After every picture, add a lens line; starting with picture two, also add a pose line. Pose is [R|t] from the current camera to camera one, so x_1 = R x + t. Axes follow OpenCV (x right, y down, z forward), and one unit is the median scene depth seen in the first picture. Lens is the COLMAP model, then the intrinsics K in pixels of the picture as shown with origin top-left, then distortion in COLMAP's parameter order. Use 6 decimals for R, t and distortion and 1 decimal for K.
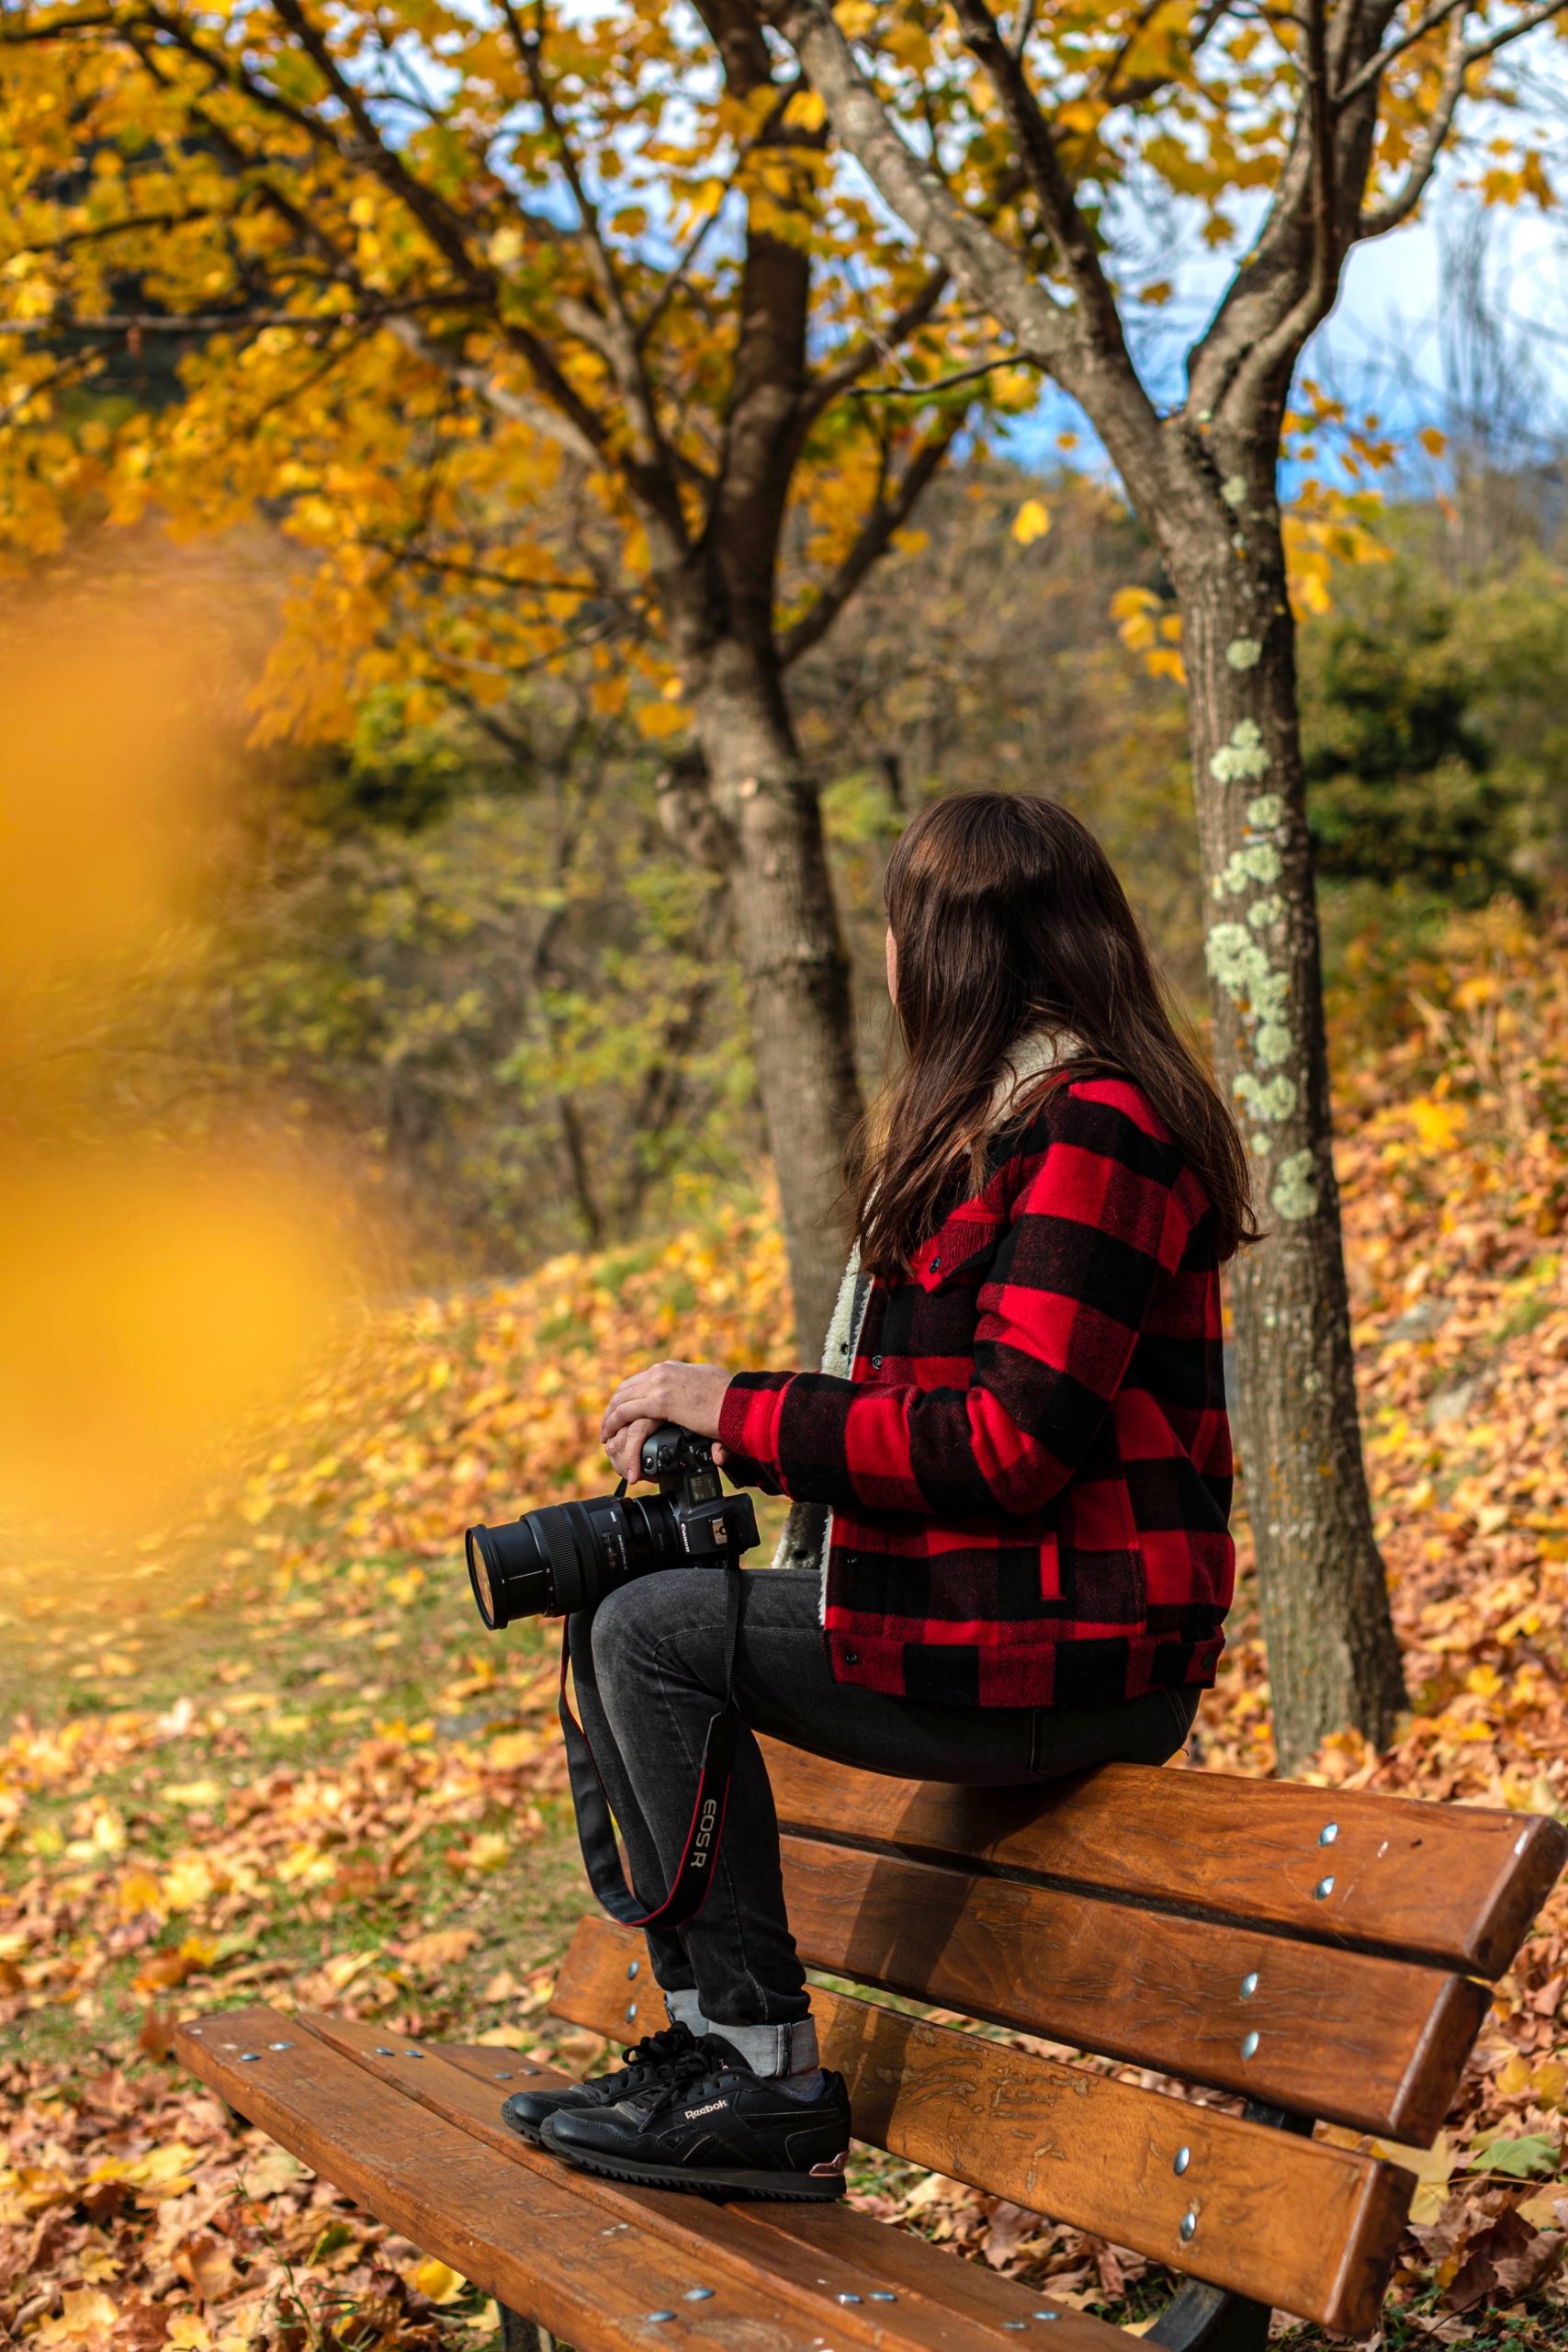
lens RADIAL K [[3068.8, 0, 784.0], [0, 3068.8, 1176.0], [0, 0, 1]] dist [0.011305, 0.011869]
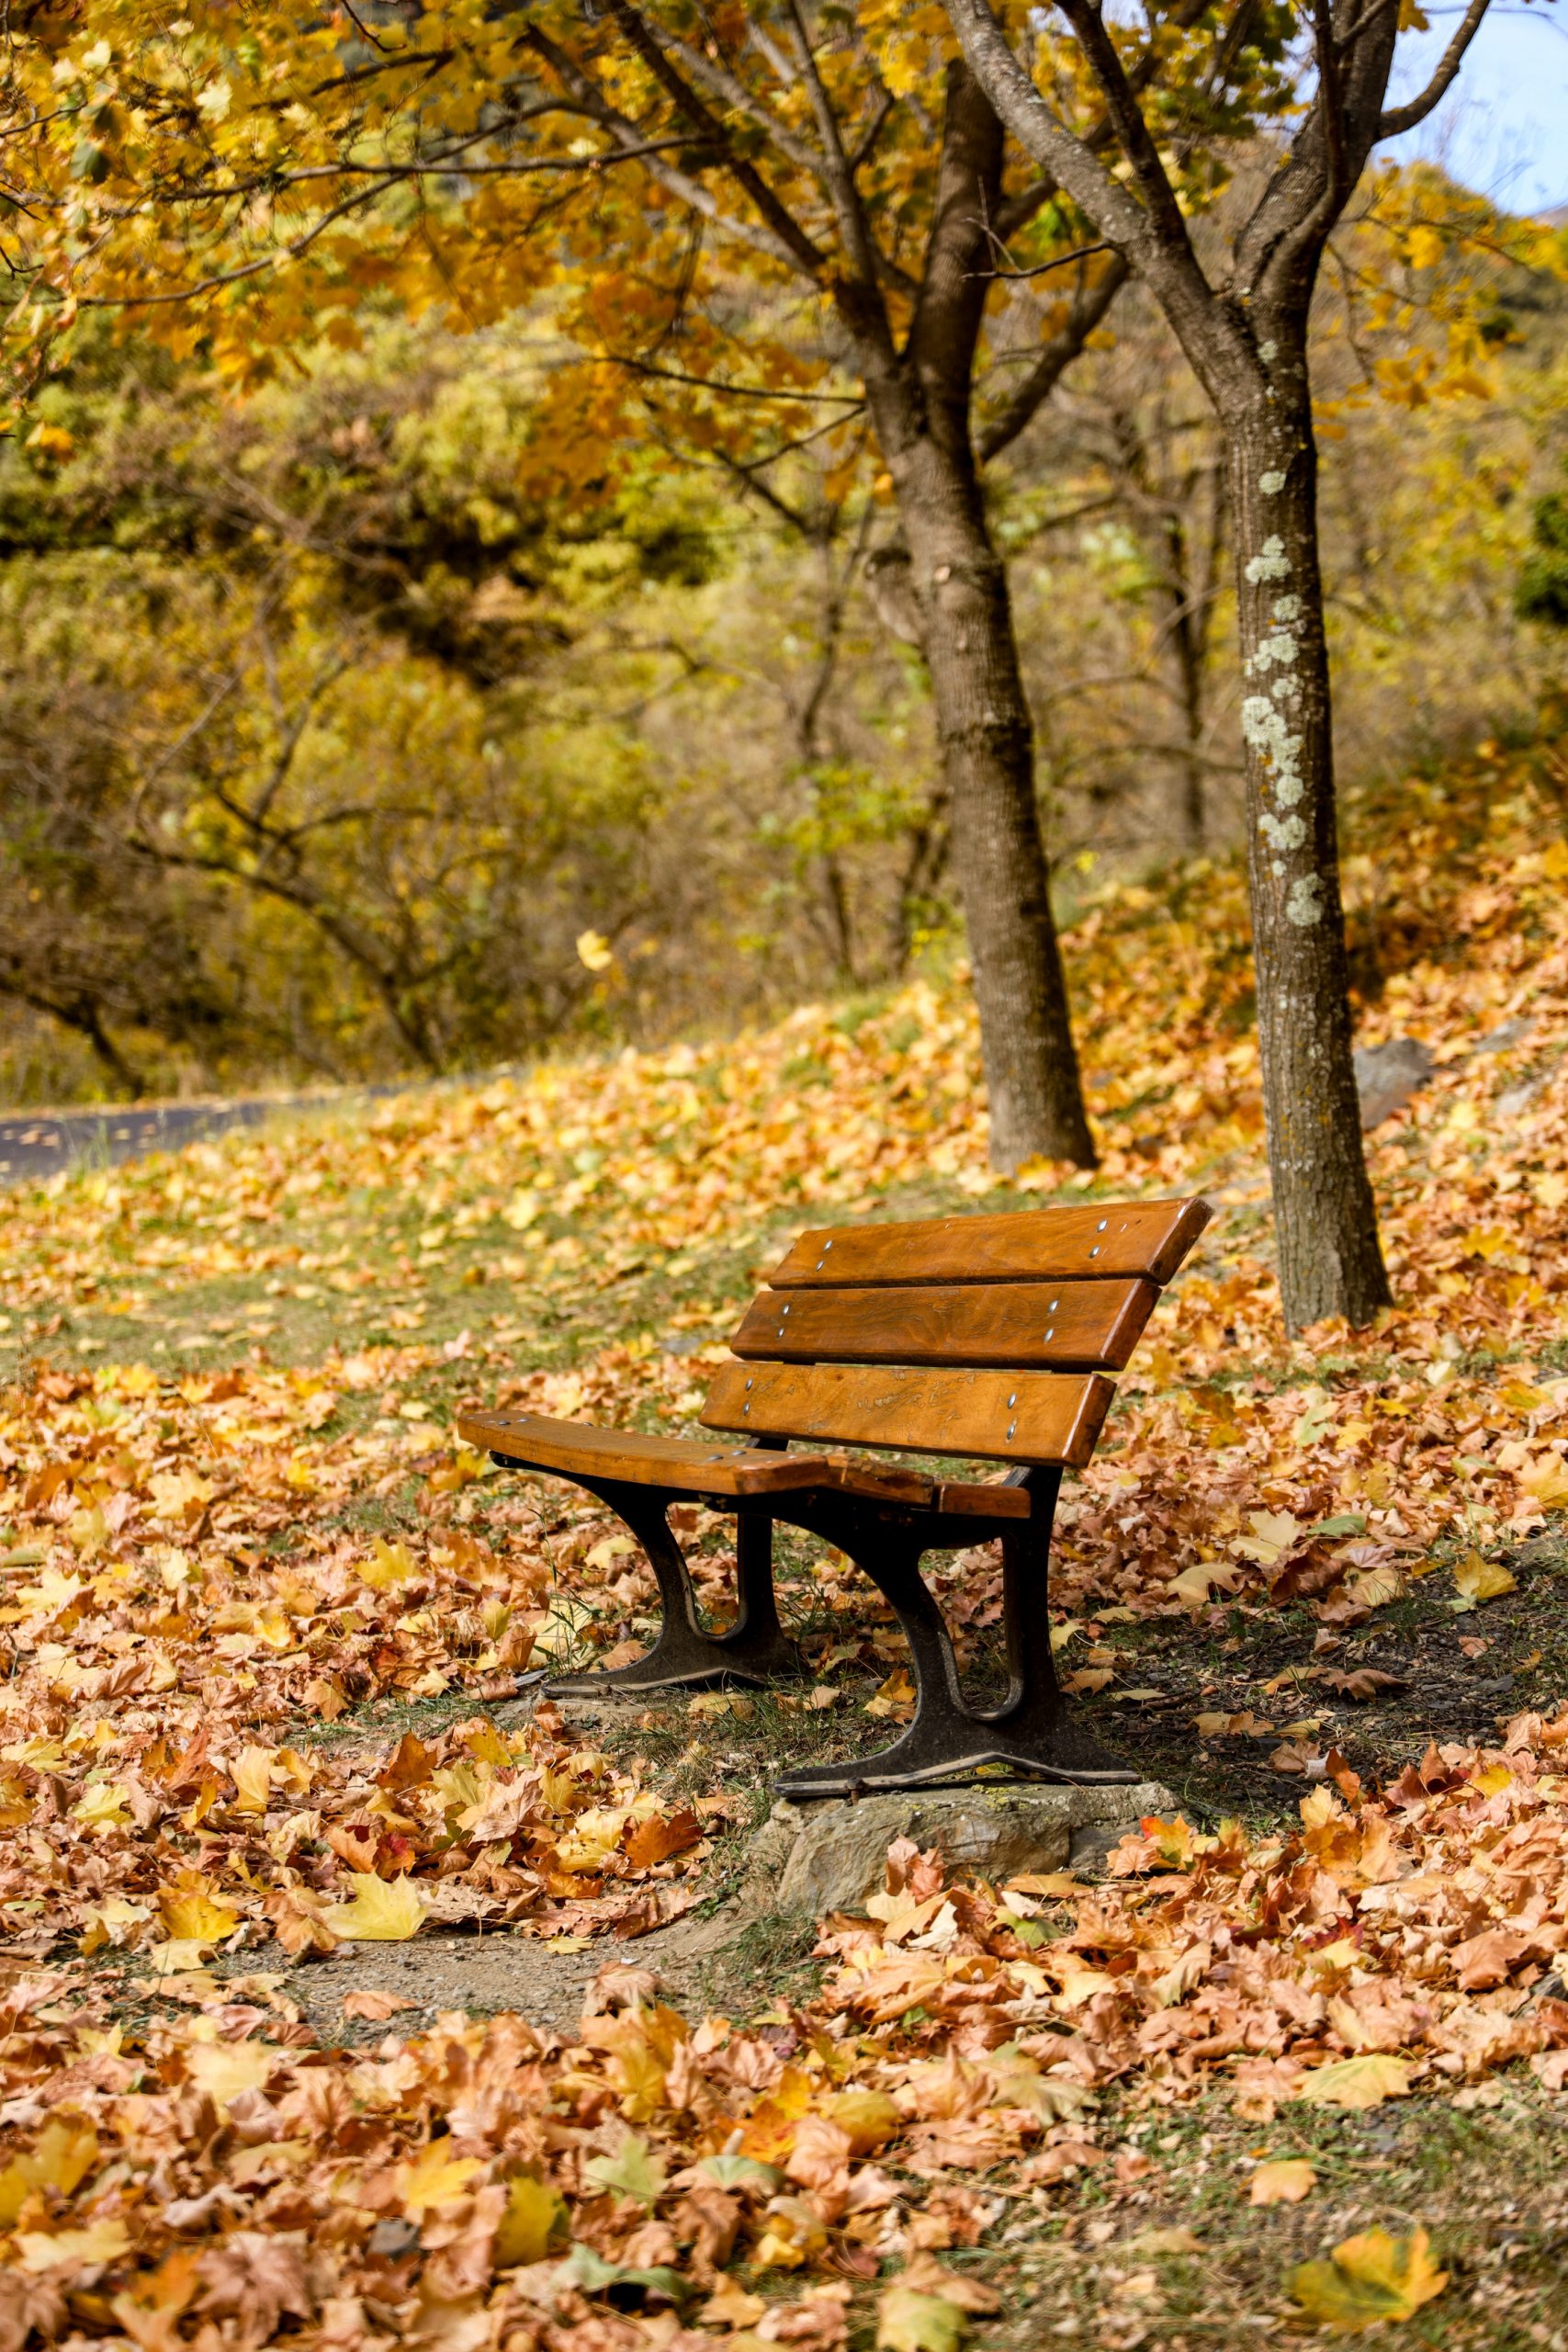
lens RADIAL K [[3058.4, 0, 784.0], [0, 3058.4, 1176.0], [0, 0, 1]] dist [0.136965, 0.022733]
pose [[0.996149, 0.012020, -0.086847, 0.061561], [-0.005409, 0.997097, 0.075950, 0.021856], [0.087508, -0.075188, 0.993322, -0.319941]]
